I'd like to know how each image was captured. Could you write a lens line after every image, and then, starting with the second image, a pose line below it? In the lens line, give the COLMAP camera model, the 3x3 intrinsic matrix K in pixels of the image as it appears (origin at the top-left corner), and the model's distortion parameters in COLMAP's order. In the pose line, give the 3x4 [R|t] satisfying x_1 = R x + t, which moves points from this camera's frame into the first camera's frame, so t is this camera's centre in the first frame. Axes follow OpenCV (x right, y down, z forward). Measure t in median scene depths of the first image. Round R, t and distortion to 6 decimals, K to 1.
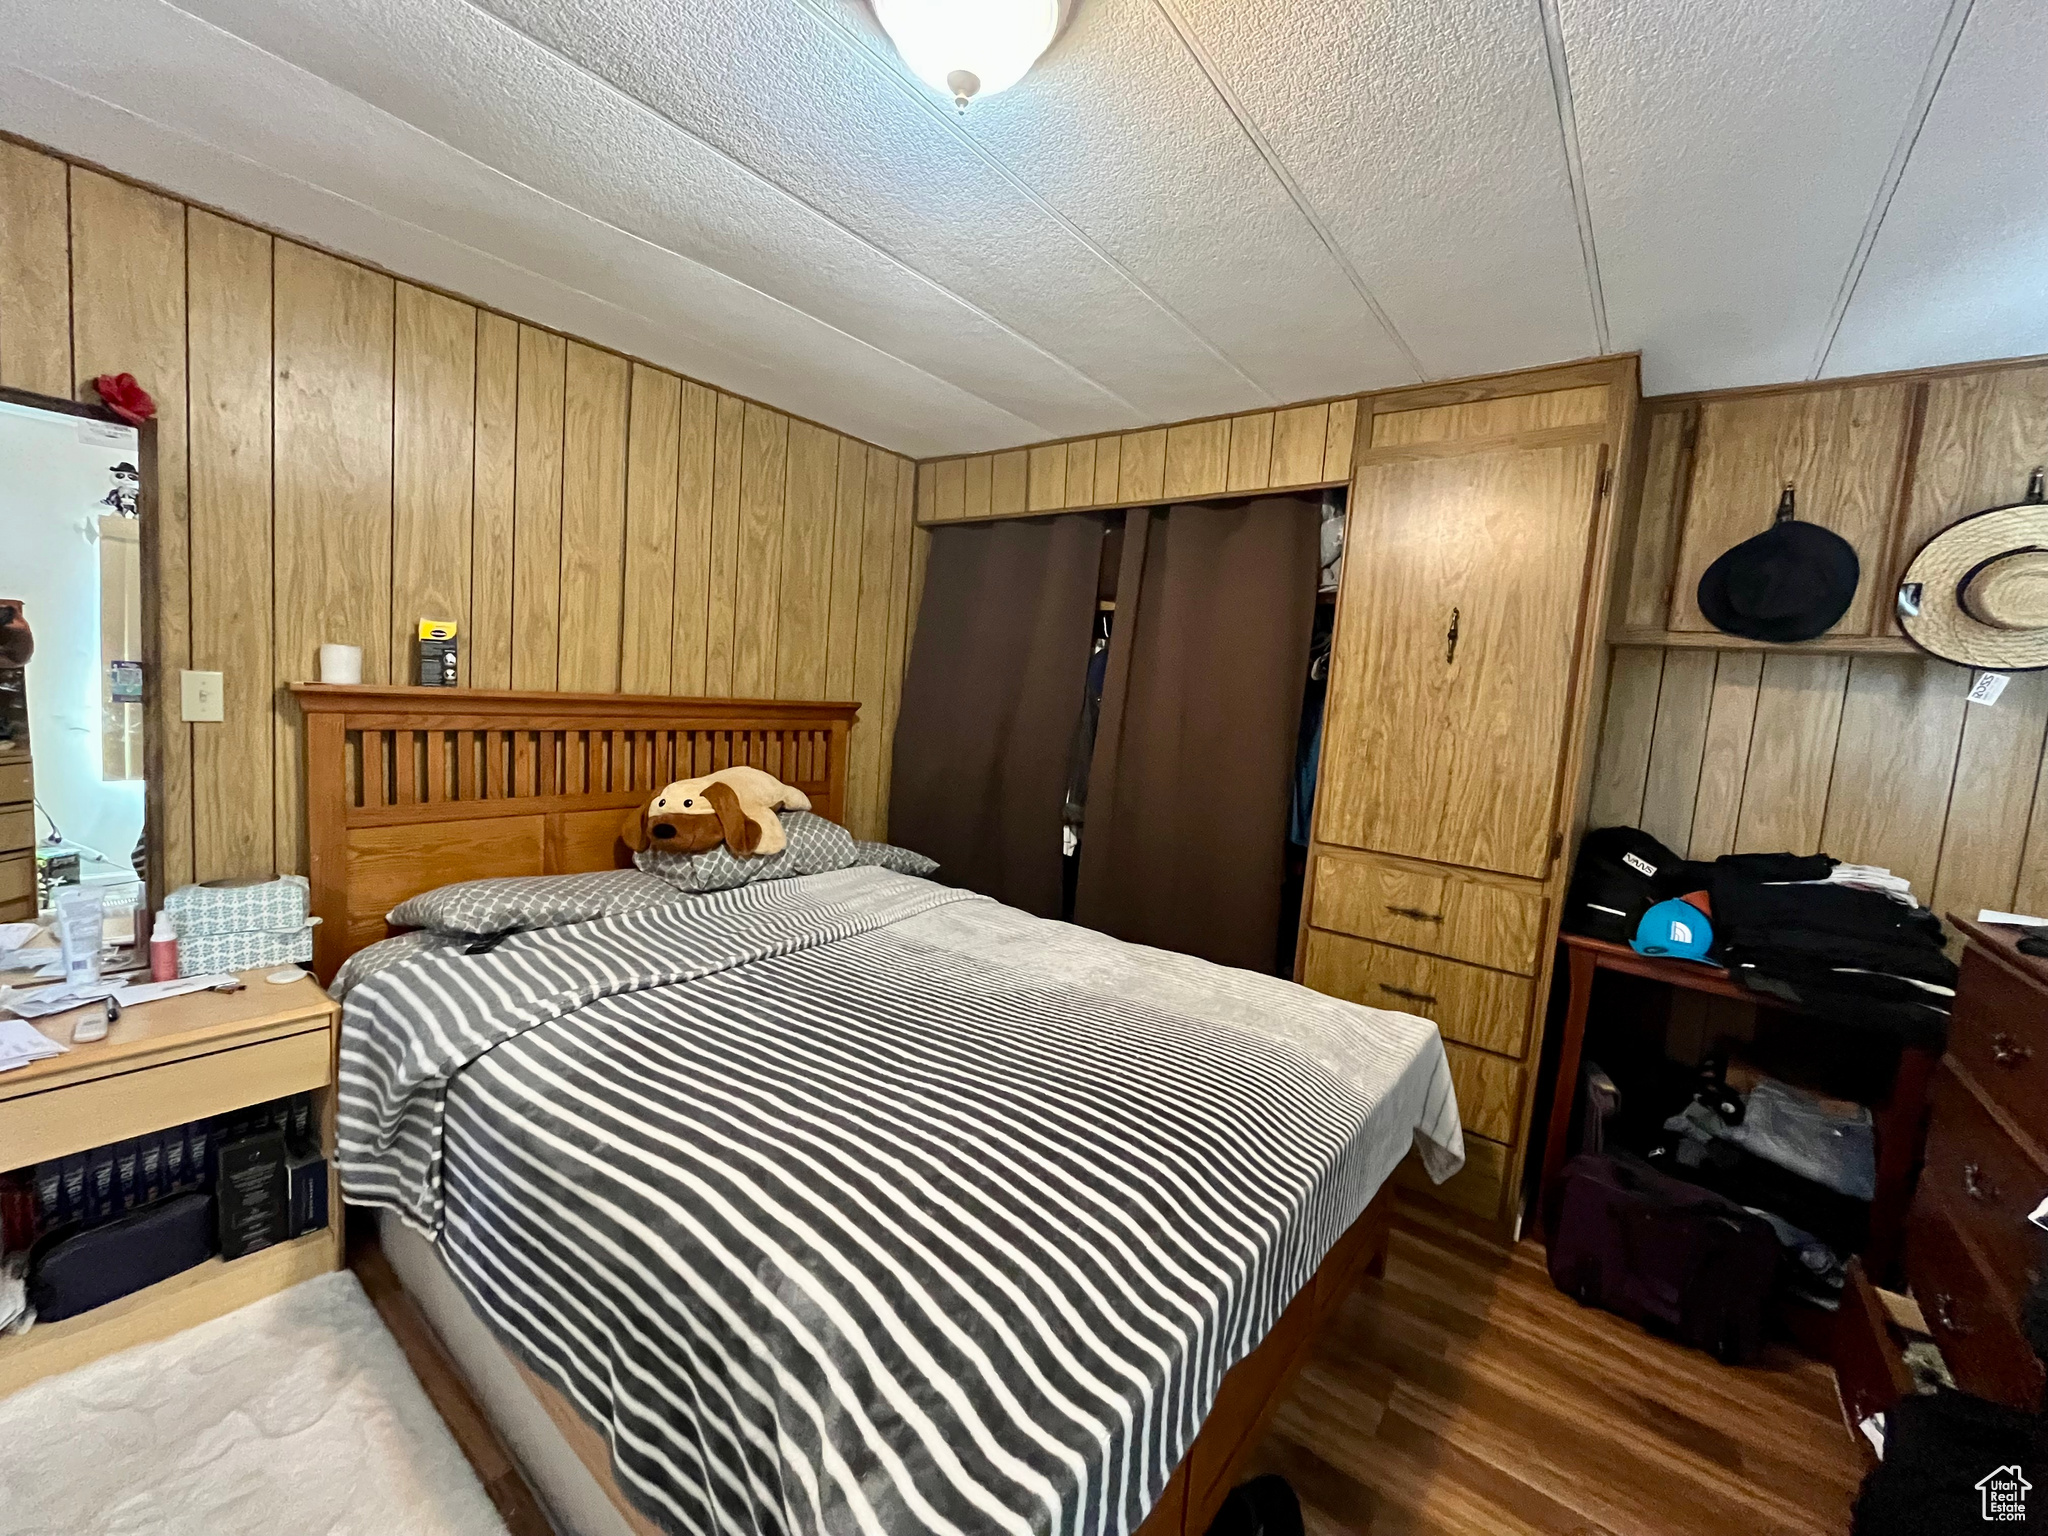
lens RADIAL K [[822.9, 0, 1019.4], [0, 822.9, 759.8], [0, 0, 1]] dist [0.001301, 0.000215]
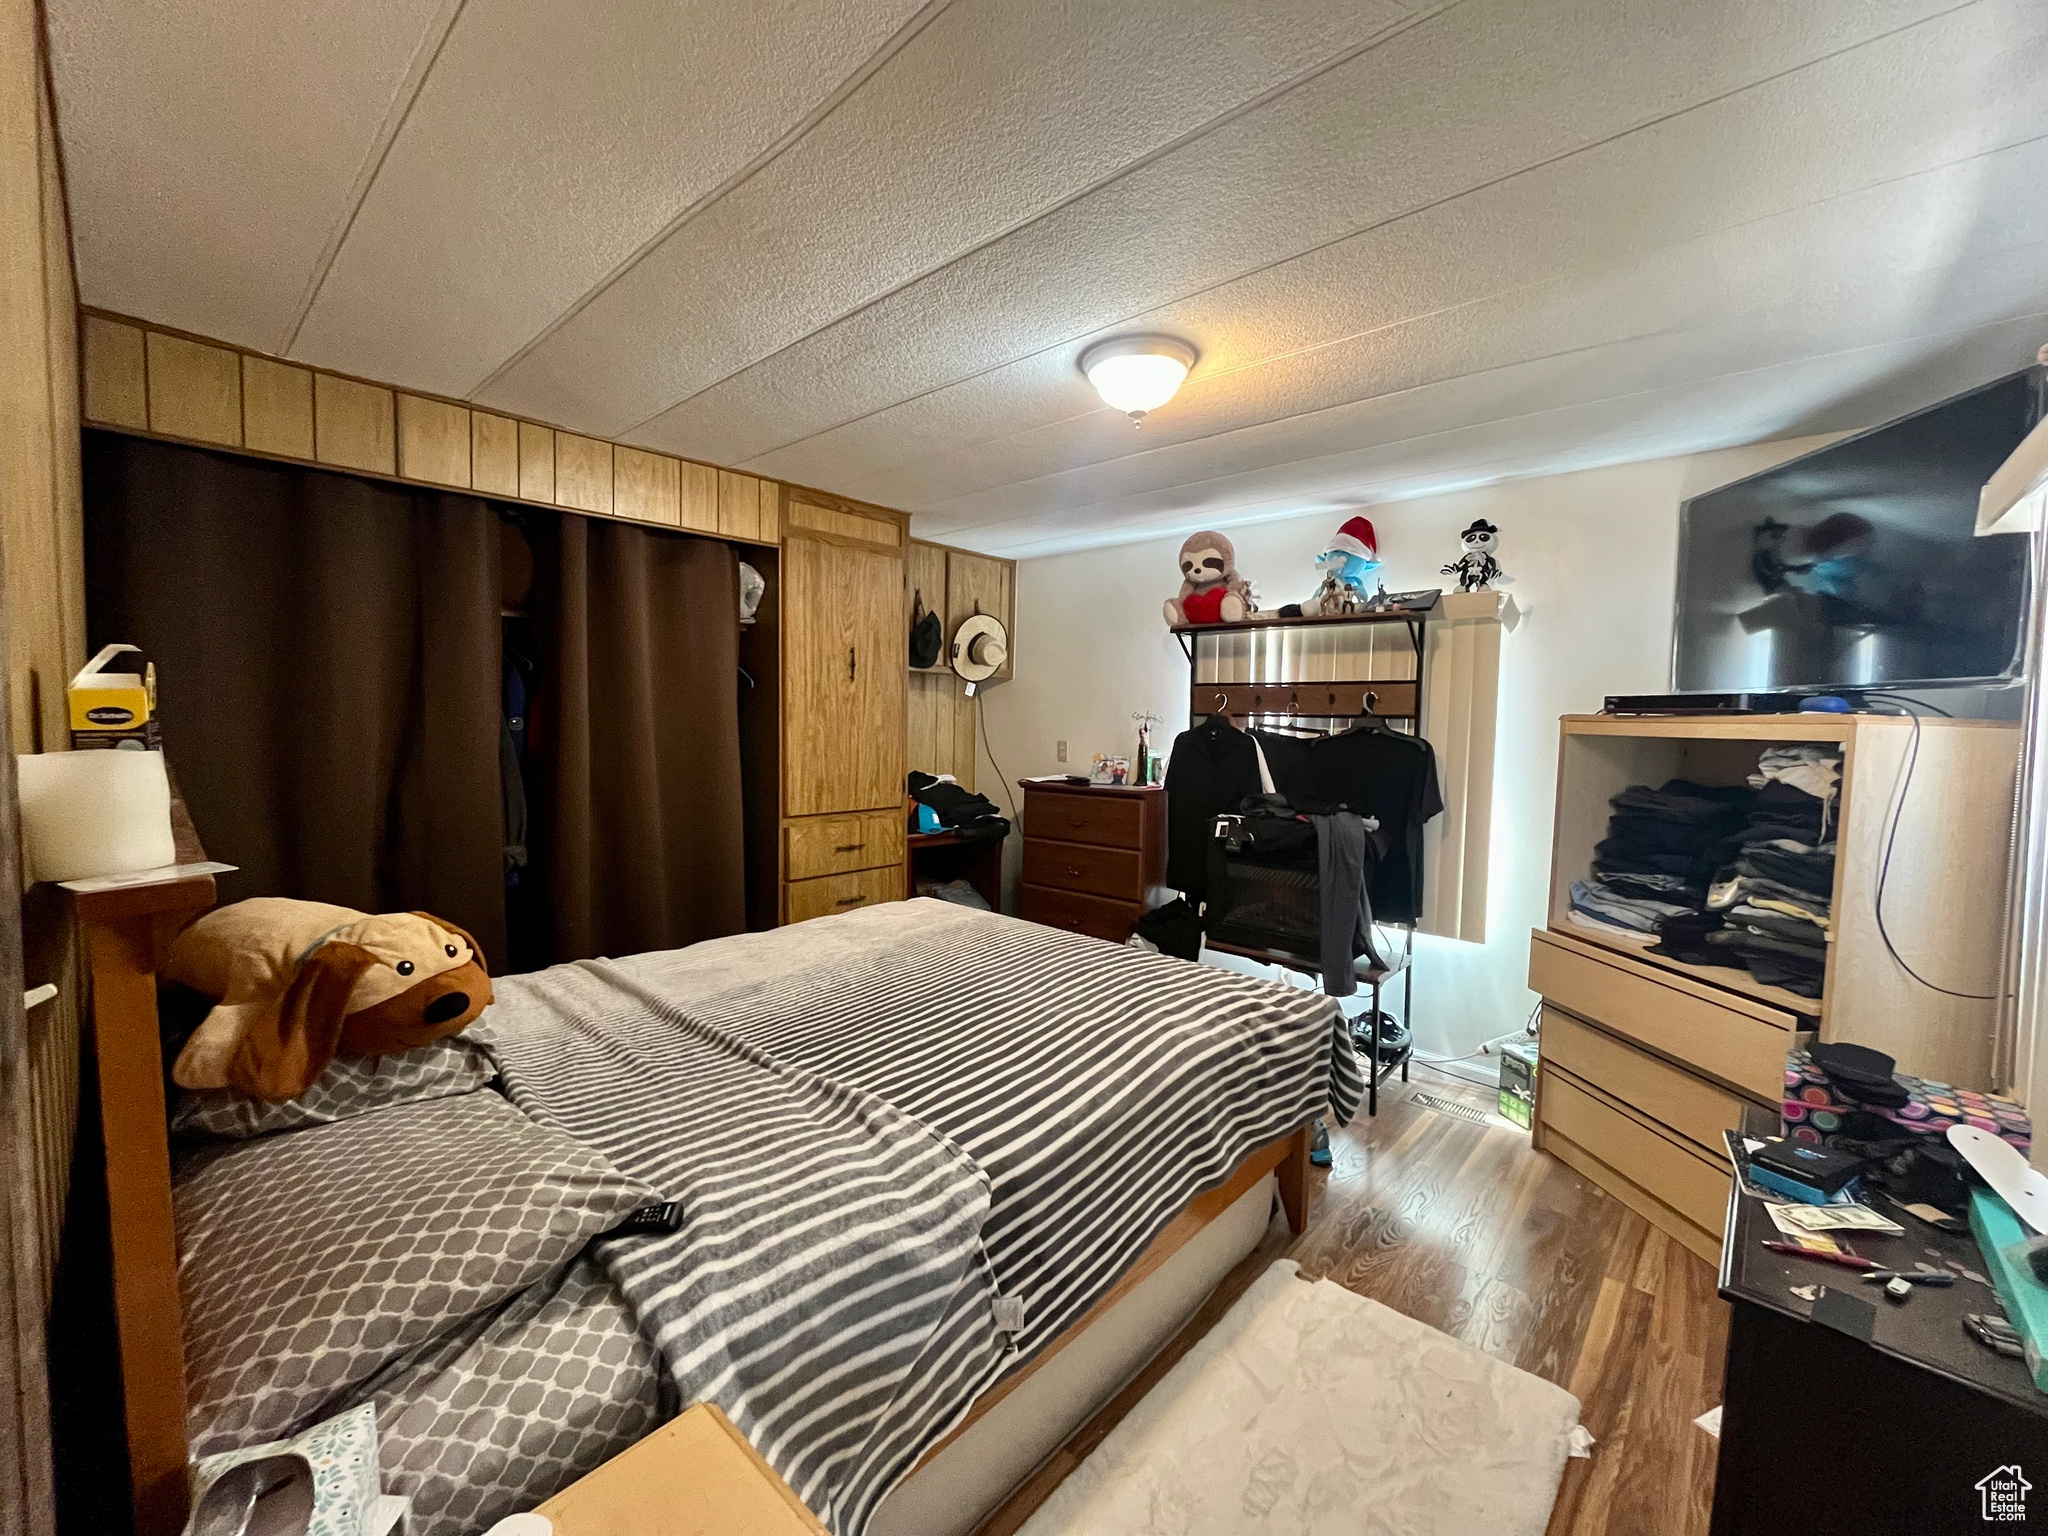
lens RADIAL K [[822.9, 0, 1018.7], [0, 822.9, 771.0], [0, 0, 1]] dist [0.001301, 0.000215]
pose [[0.077735, -0.134995, 0.987792, -0.964939], [0.076557, 0.988673, 0.129091, -0.123761], [-0.994030, 0.065587, 0.087190, 0.542704]]
